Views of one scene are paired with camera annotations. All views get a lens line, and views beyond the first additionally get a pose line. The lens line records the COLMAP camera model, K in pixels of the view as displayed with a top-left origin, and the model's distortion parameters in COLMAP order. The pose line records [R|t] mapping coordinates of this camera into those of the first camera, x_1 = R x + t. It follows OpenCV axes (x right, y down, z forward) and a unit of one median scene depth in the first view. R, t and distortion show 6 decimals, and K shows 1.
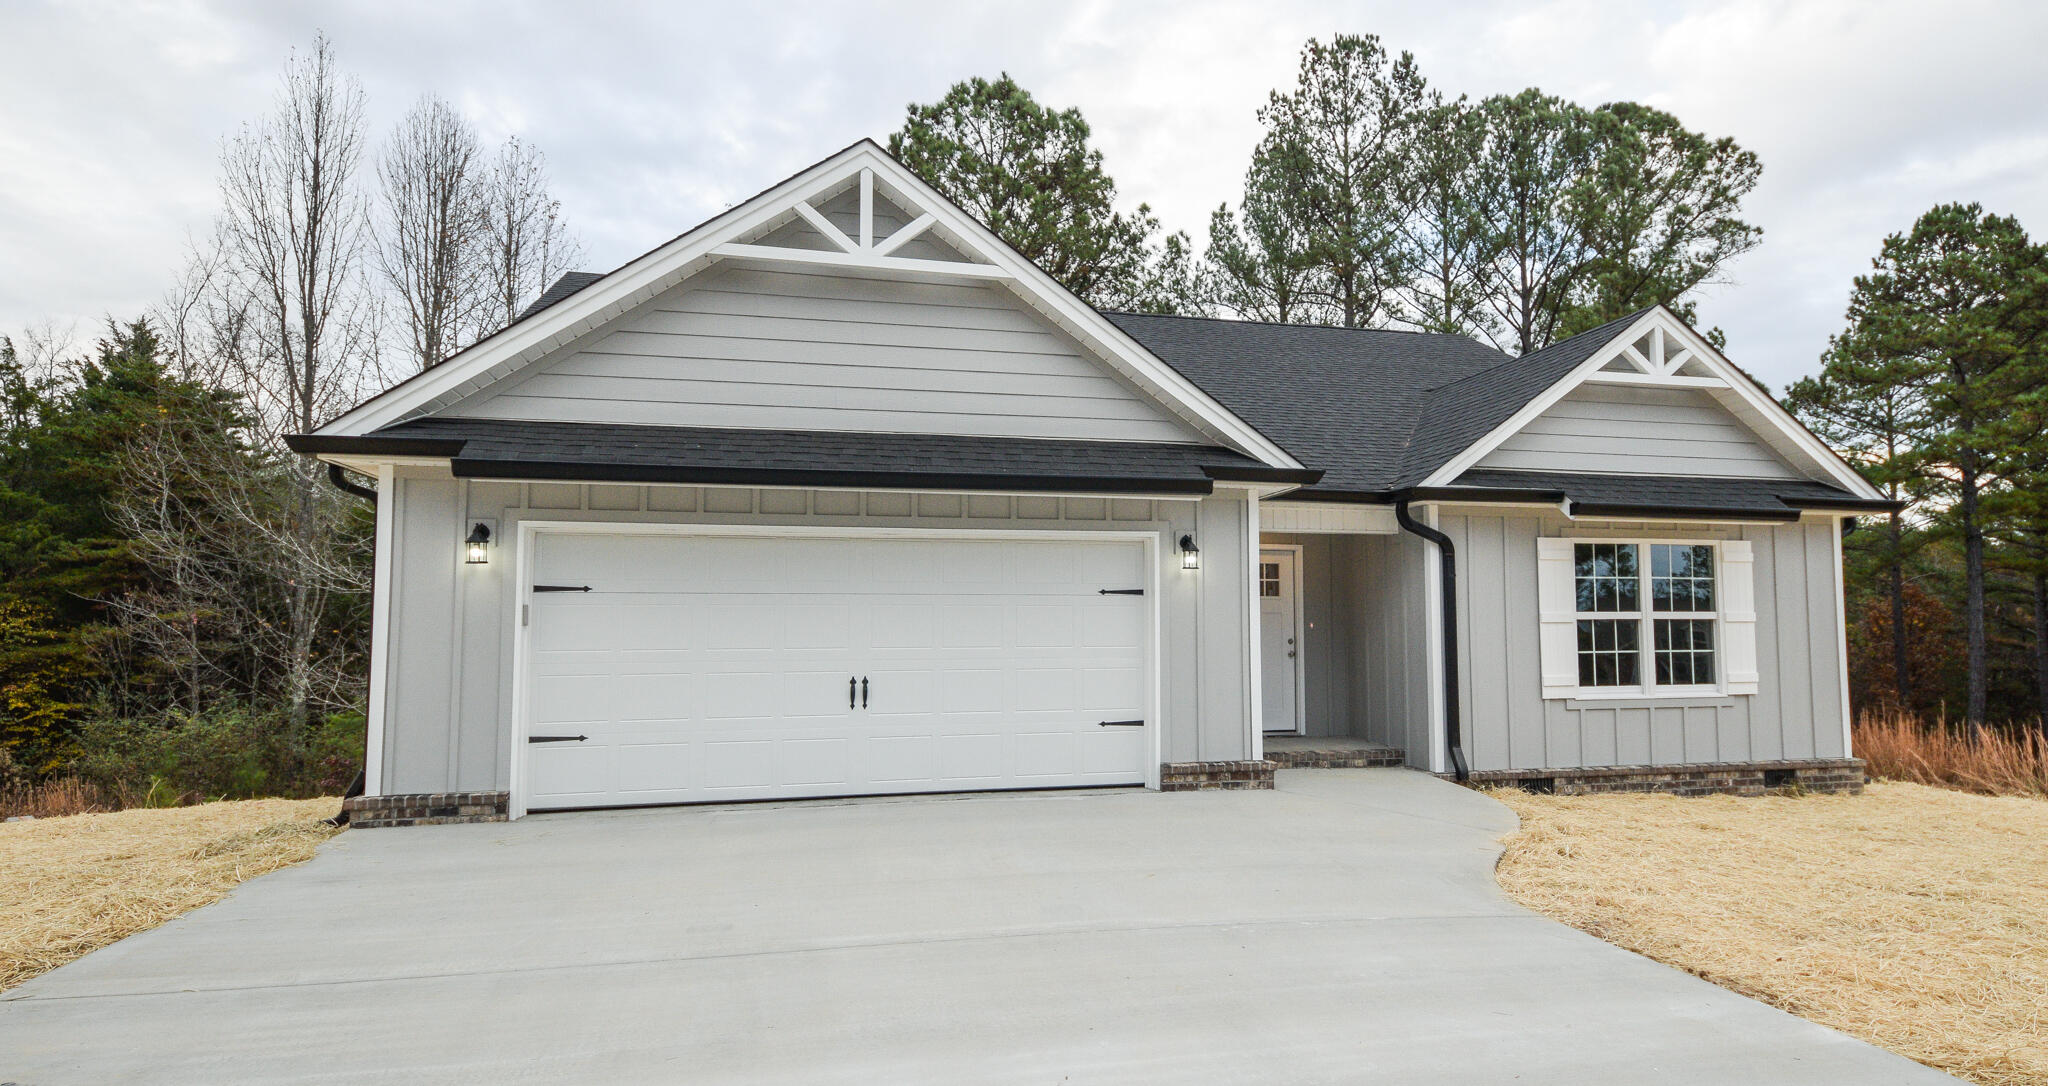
lens RADIAL K [[1062.0, 0, 1089.7], [0, 1062.0, 552.9], [0, 0, 1]] dist [0.021241, -0.000119]
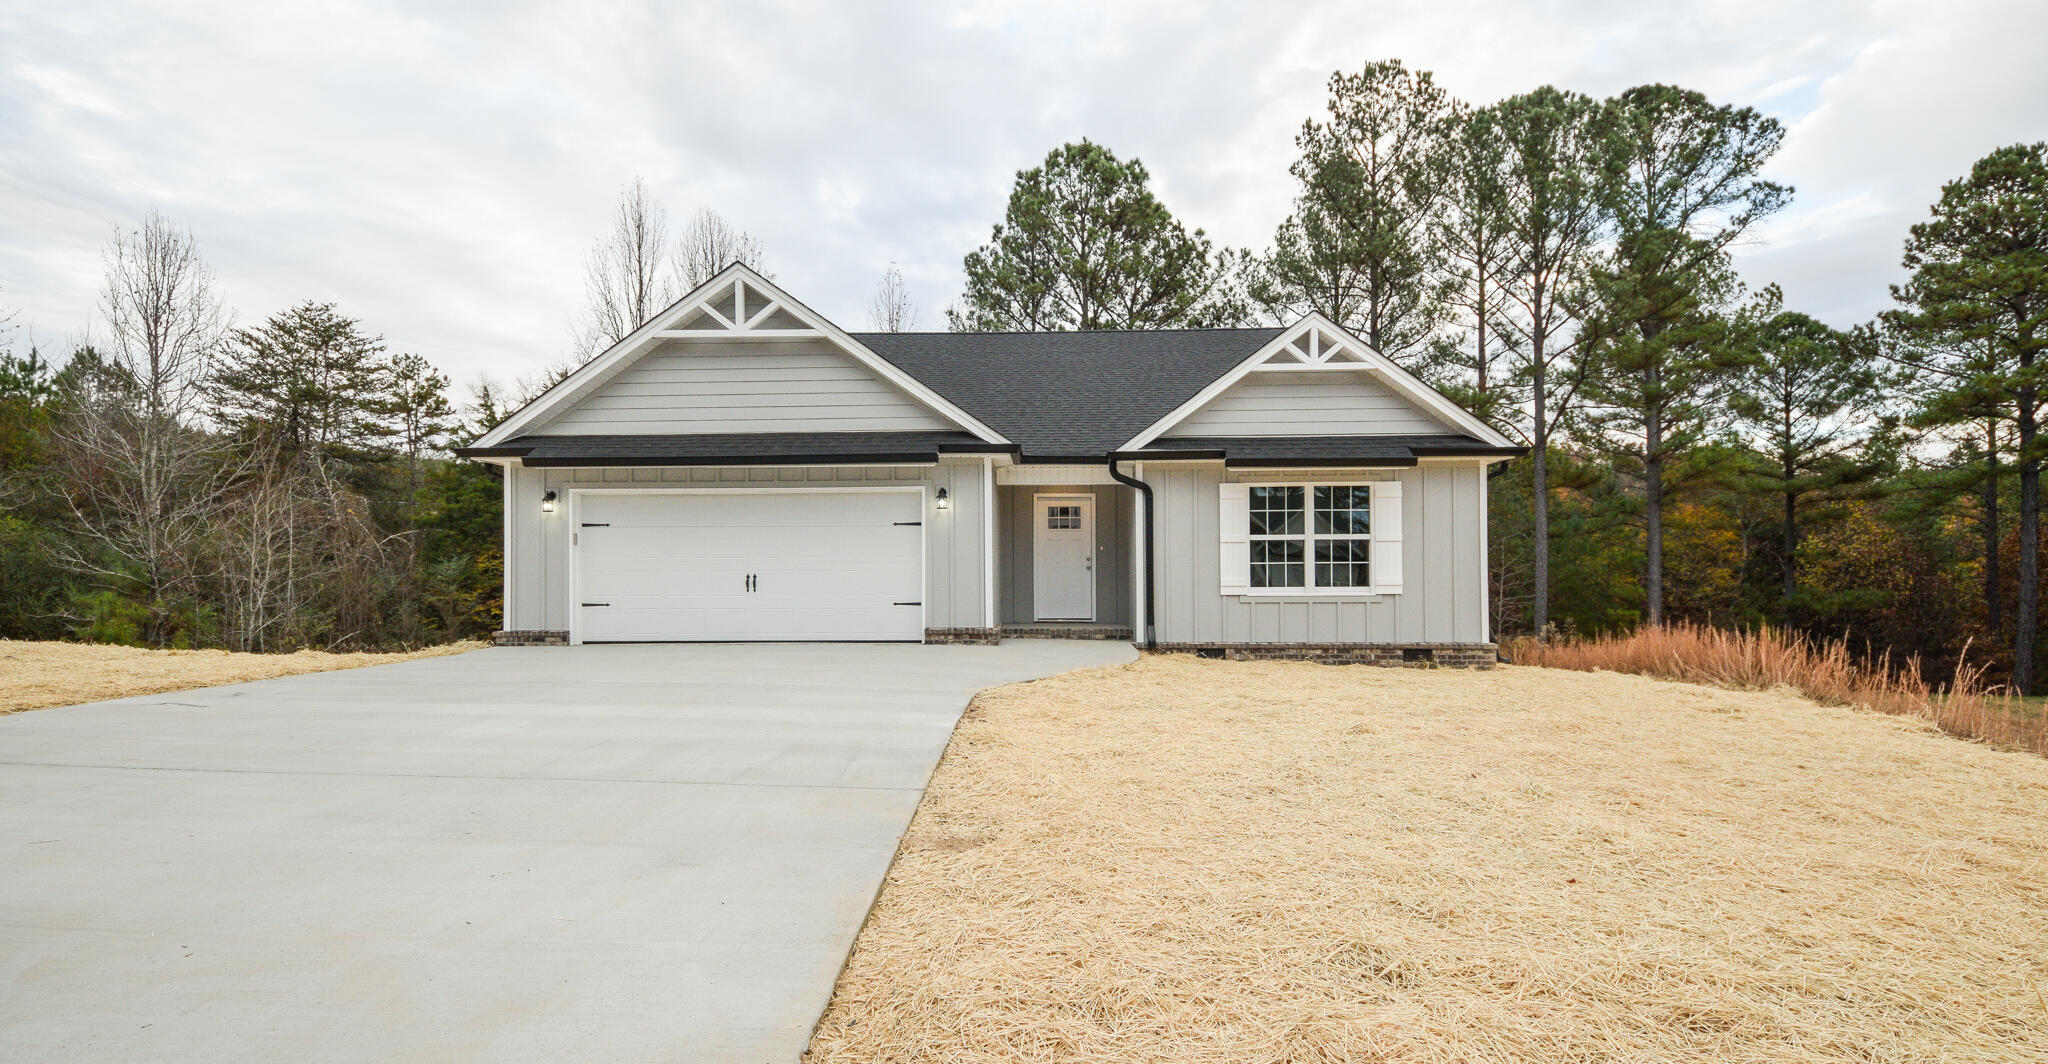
lens RADIAL K [[857.6, 0, 1025.0], [0, 857.6, 559.3], [0, 0, 1]] dist [0.037532, -0.024530]
pose [[0.962811, -0.005822, -0.270114, 0.475891], [0.019781, 0.998604, 0.048983, 0.025551], [0.269452, -0.052504, 0.961582, -0.189243]]
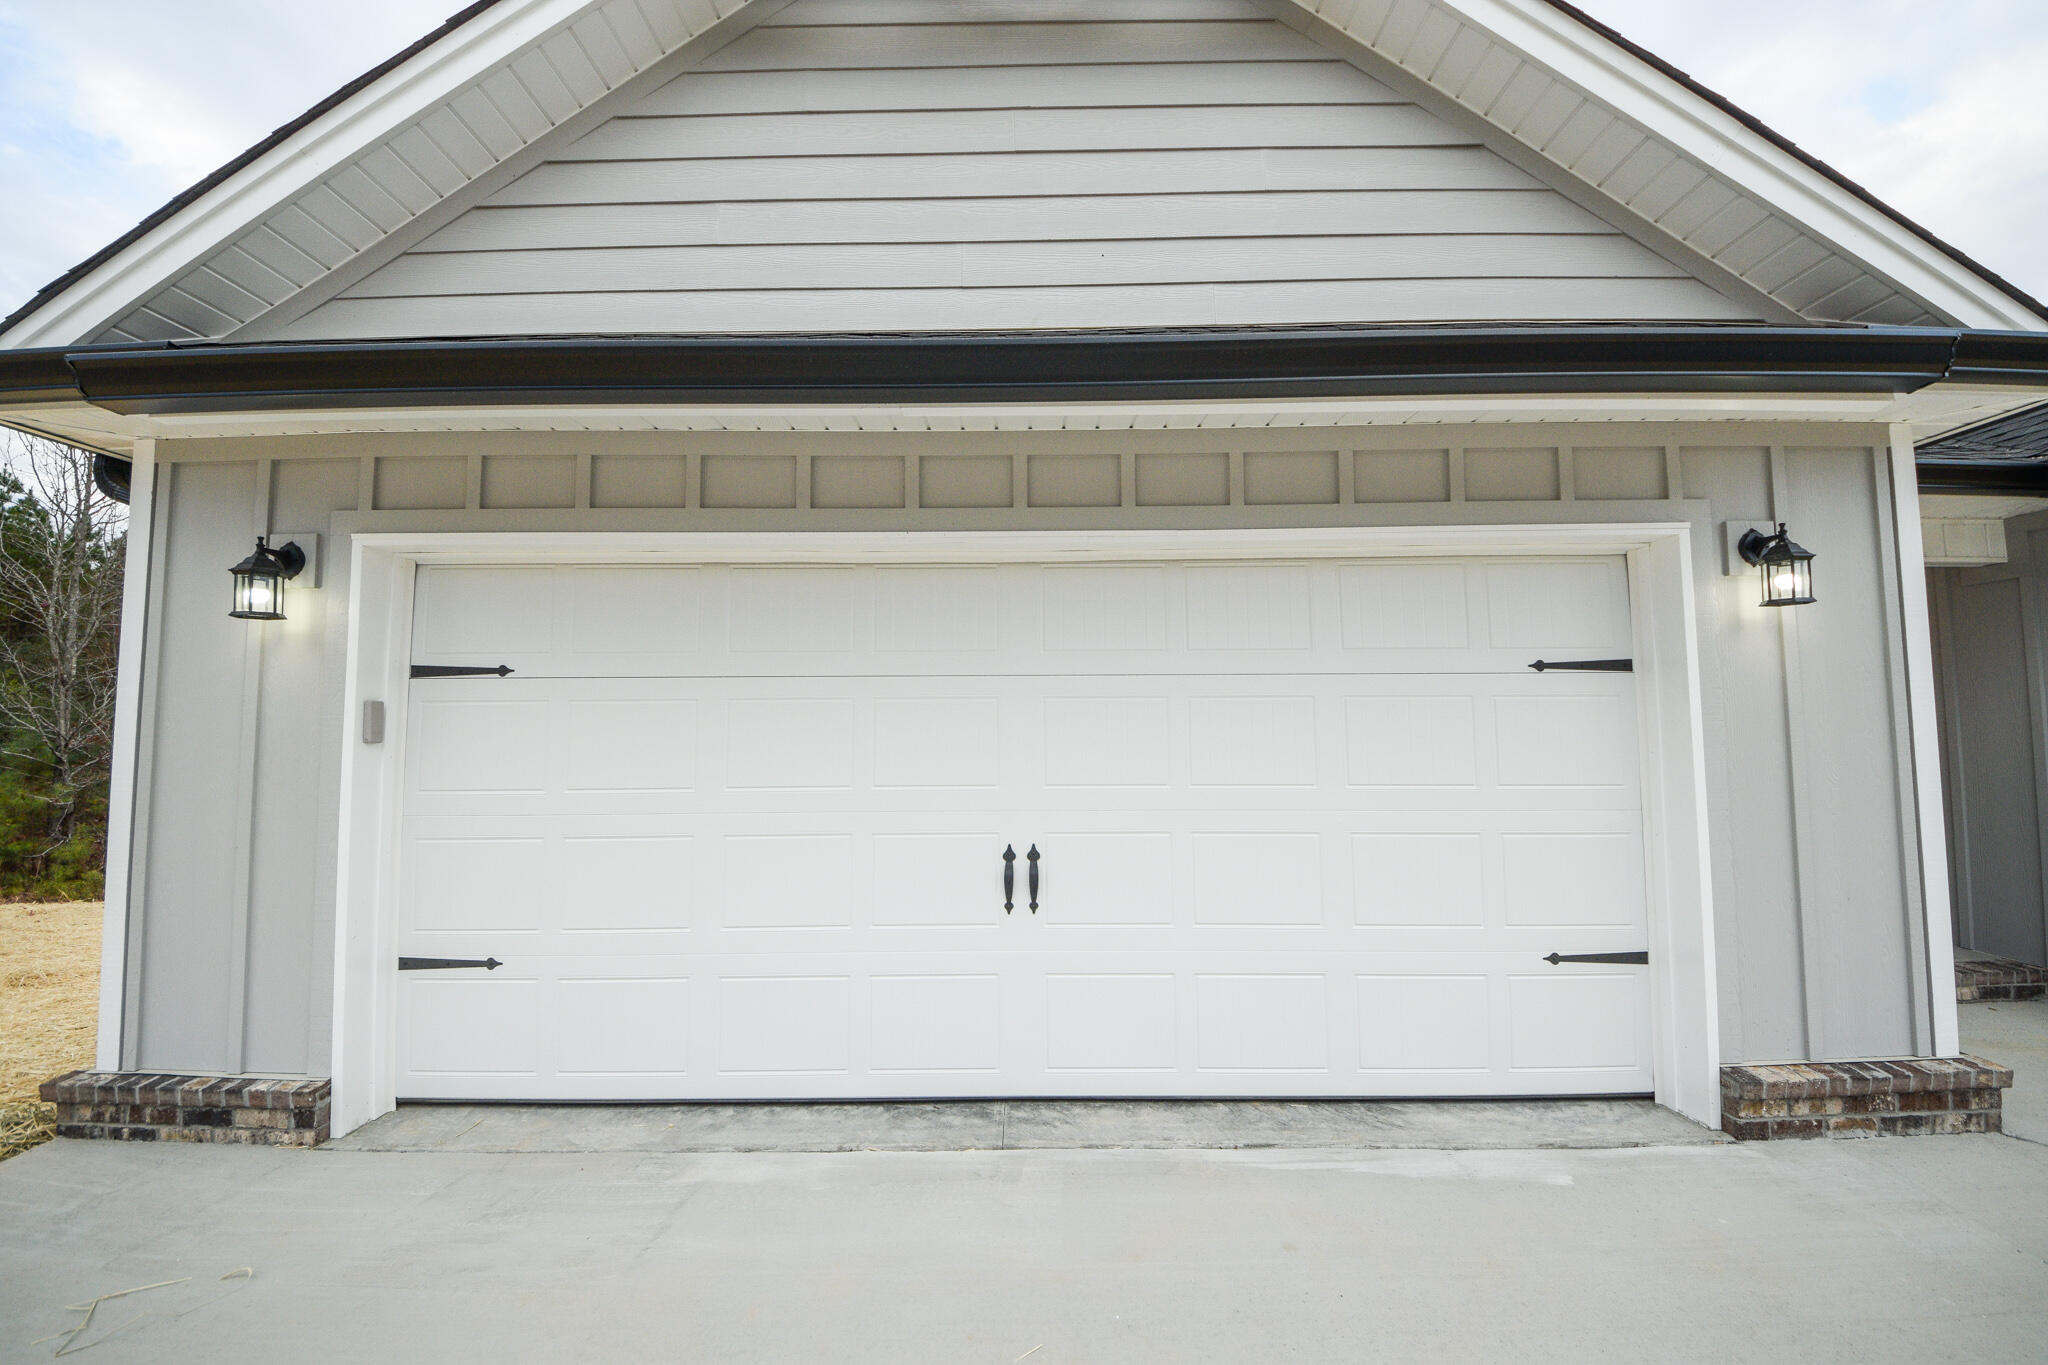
lens RADIAL K [[706.0, 0, 1027.6], [0, 706.0, 687.6], [0, 0, 1]] dist [-0.000320, -0.005875]
pose [[0.969138, -0.018202, -0.245847, -0.106709], [0.019881, 0.999793, 0.004347, 0.034187], [0.245717, -0.009101, 0.969299, 0.551331]]
